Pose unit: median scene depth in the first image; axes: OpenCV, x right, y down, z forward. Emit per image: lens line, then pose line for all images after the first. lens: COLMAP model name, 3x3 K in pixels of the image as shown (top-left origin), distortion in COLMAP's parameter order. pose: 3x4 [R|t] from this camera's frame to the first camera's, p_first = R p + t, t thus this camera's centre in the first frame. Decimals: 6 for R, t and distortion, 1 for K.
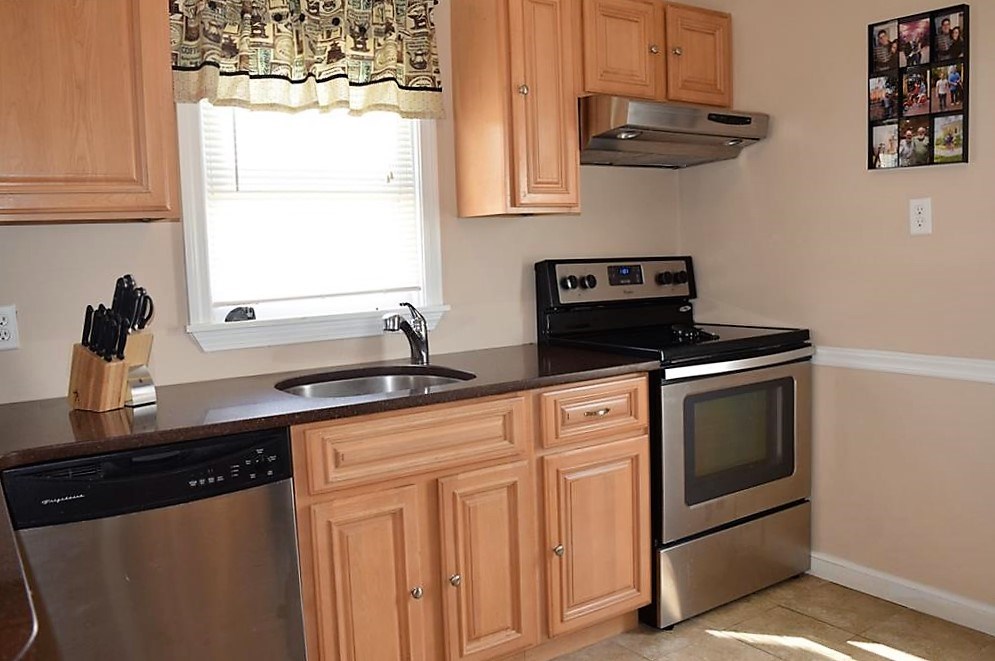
lens RADIAL K [[839.0, 0, 501.1], [0, 839.0, 327.5], [0, 0, 1]] dist [-0.092004, 0.025548]
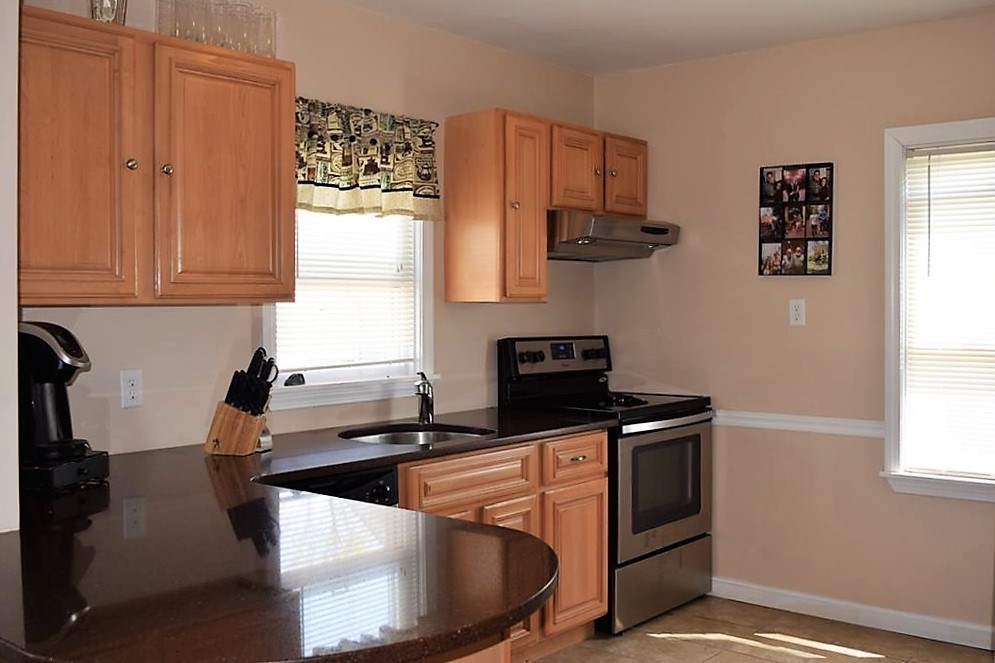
lens RADIAL K [[1026.8, 0, 495.5], [0, 1026.8, 331.9], [0, 0, 1]] dist [-0.070970, 0.000000]
pose [[0.963332, 0.024005, 0.267236, -0.406349], [-0.005584, 0.997568, -0.069476, 0.015375], [-0.268254, 0.065437, 0.961123, -0.469696]]
